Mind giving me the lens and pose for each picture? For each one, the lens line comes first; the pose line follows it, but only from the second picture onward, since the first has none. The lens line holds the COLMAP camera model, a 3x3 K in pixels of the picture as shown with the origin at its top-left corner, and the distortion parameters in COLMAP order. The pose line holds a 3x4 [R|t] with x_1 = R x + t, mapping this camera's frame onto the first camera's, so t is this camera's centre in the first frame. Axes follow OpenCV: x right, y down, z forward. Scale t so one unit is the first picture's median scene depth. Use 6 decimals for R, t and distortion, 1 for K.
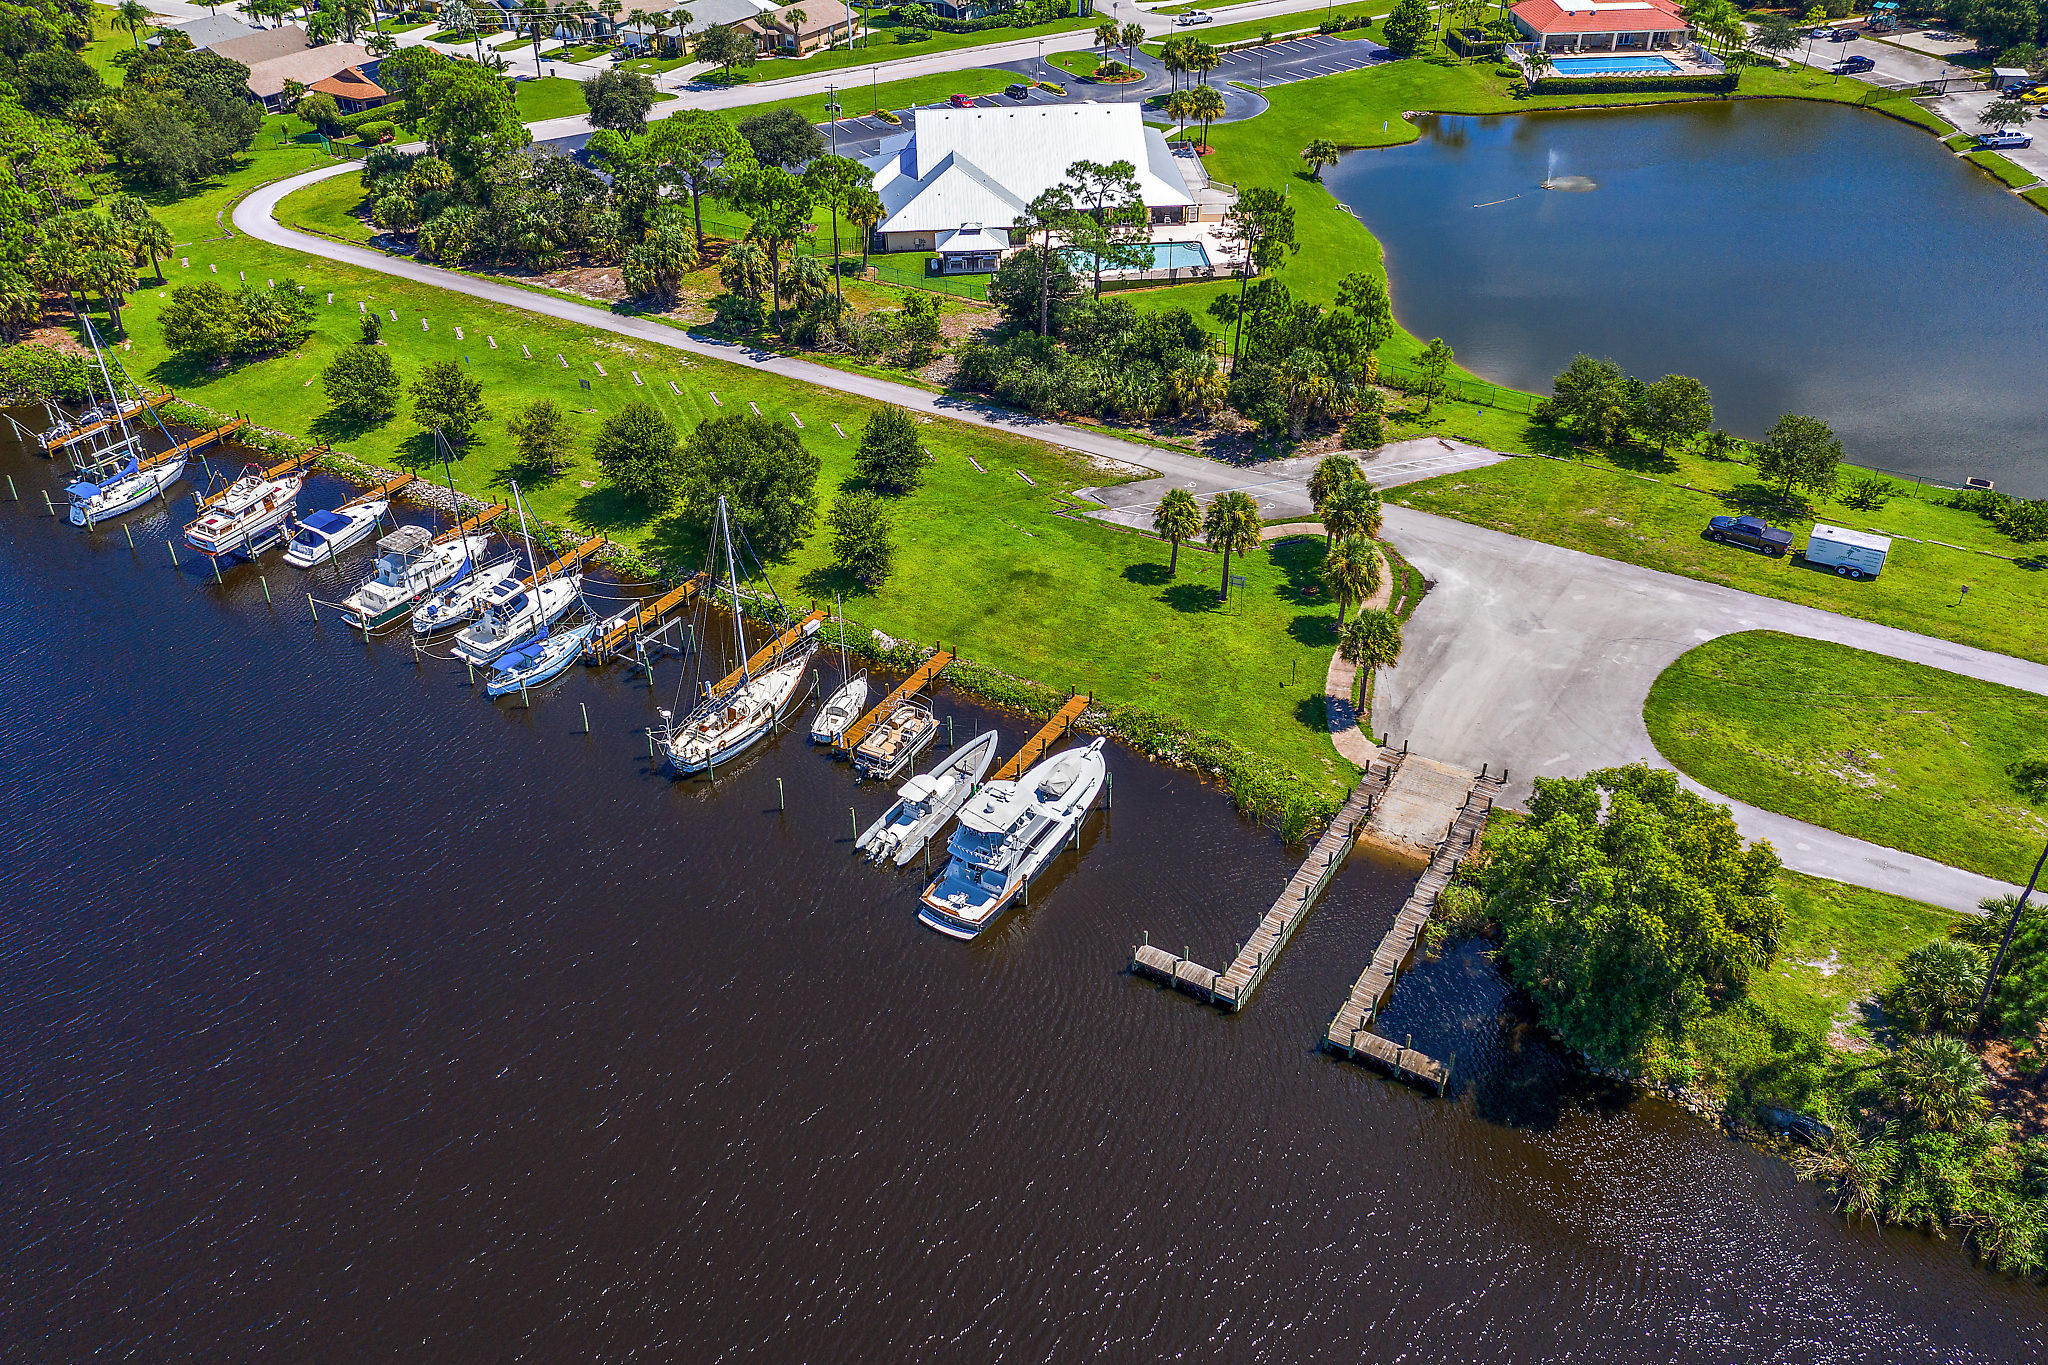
lens RADIAL K [[1617.0, 0, 1028.2], [0, 1617.0, 667.7], [0, 0, 1]] dist [-0.000649, 0.011066]
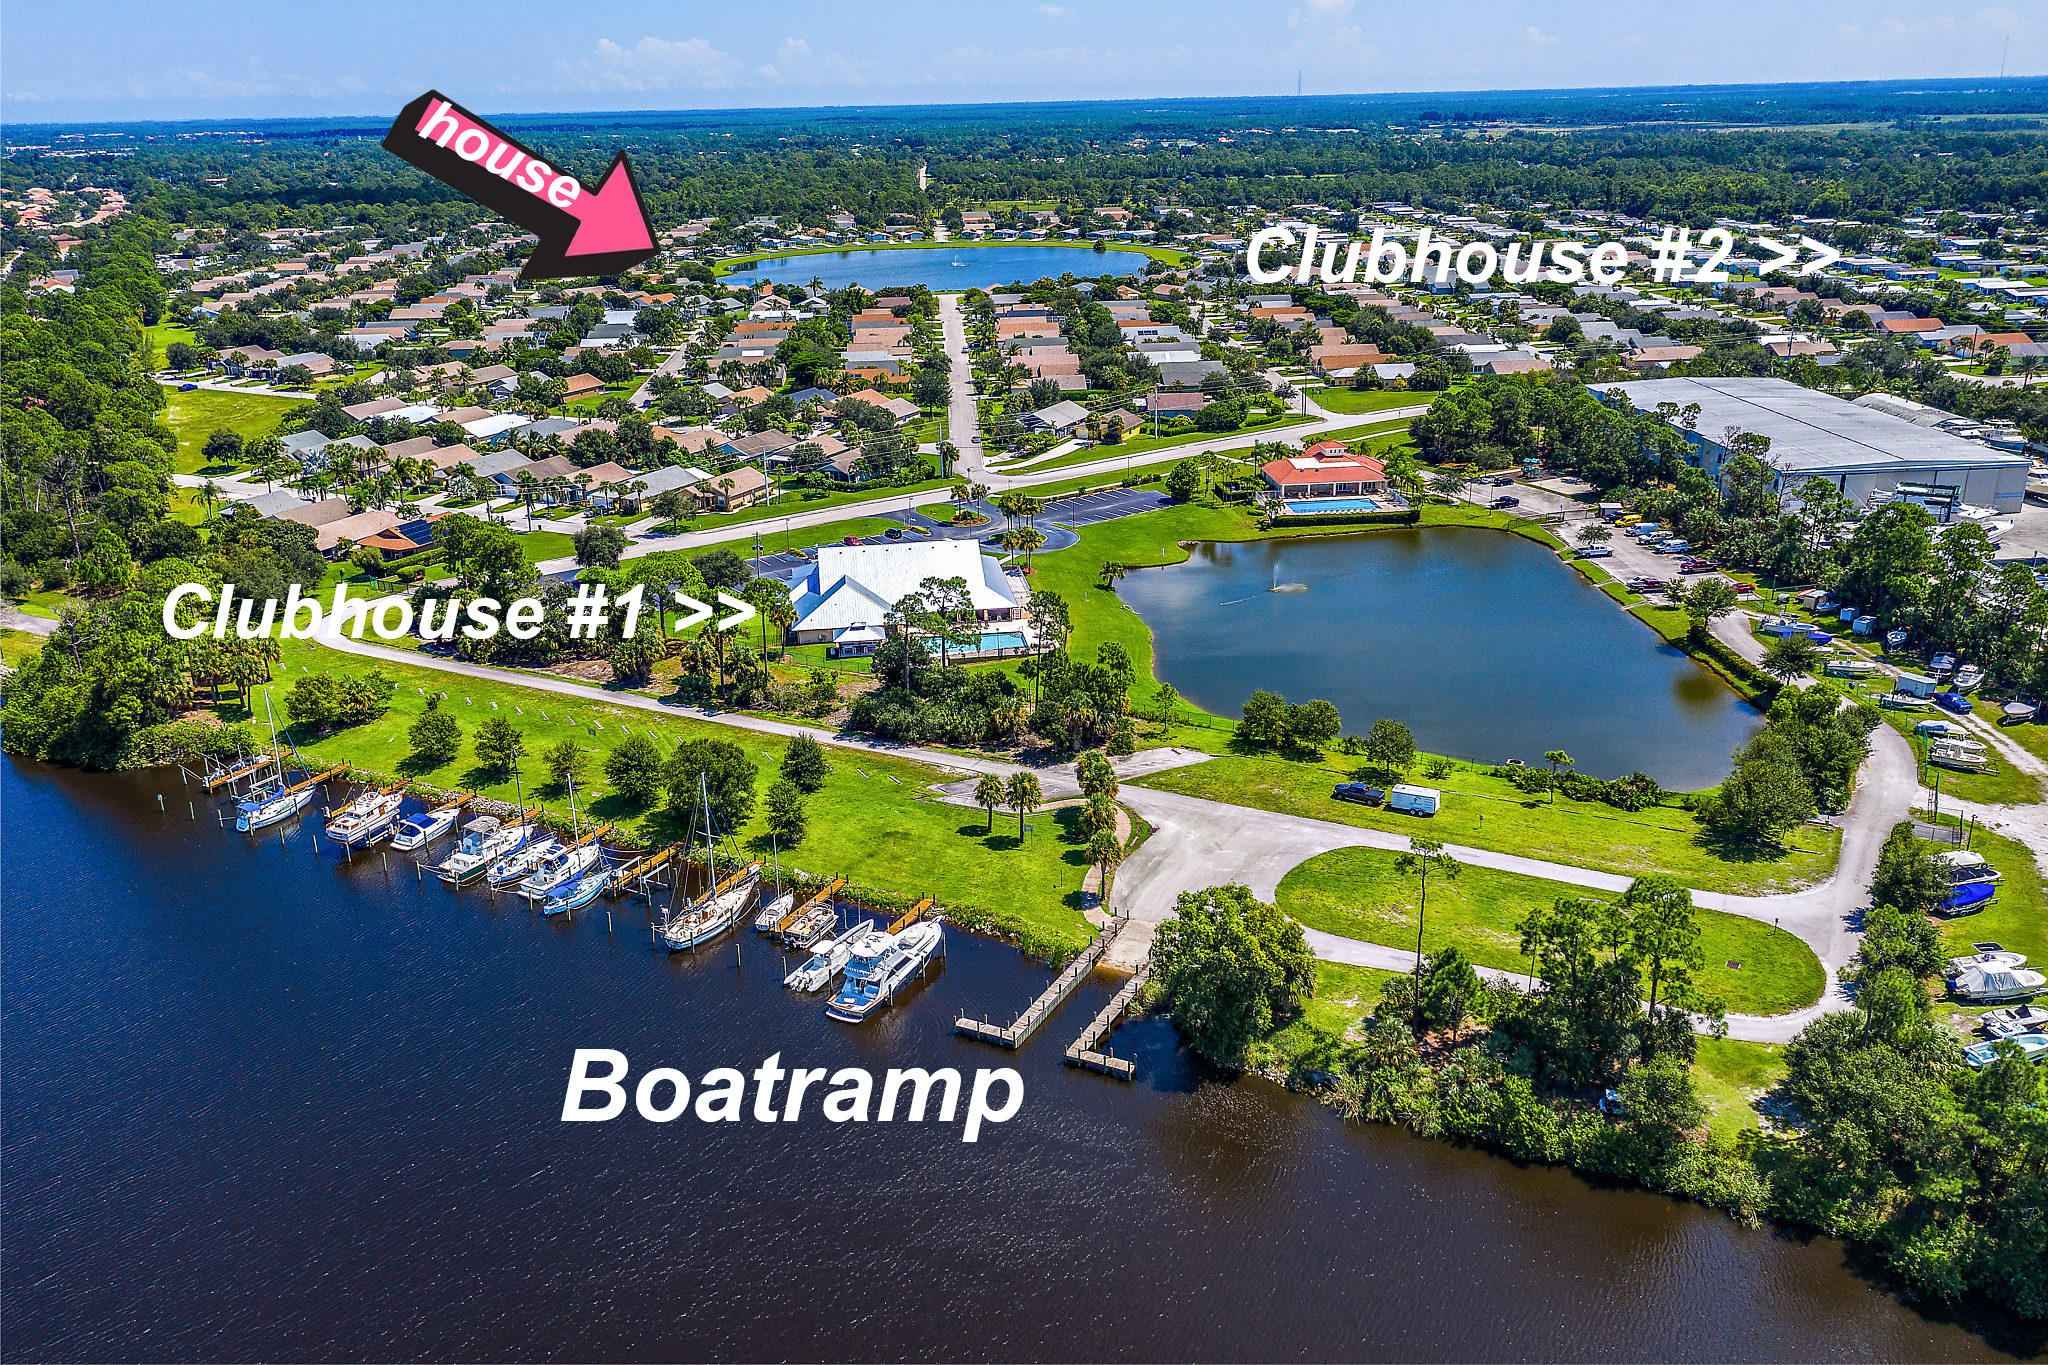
lens RADIAL K [[1623.1, 0, 1024.0], [0, 1623.1, 682.5], [0, 0, 1]] dist [-0.001009, 0.005721]
pose [[0.997901, -0.027319, 0.058706, 0.029507], [0.040887, 0.968876, -0.244147, 0.155378], [-0.050209, 0.246035, 0.967960, -0.447398]]
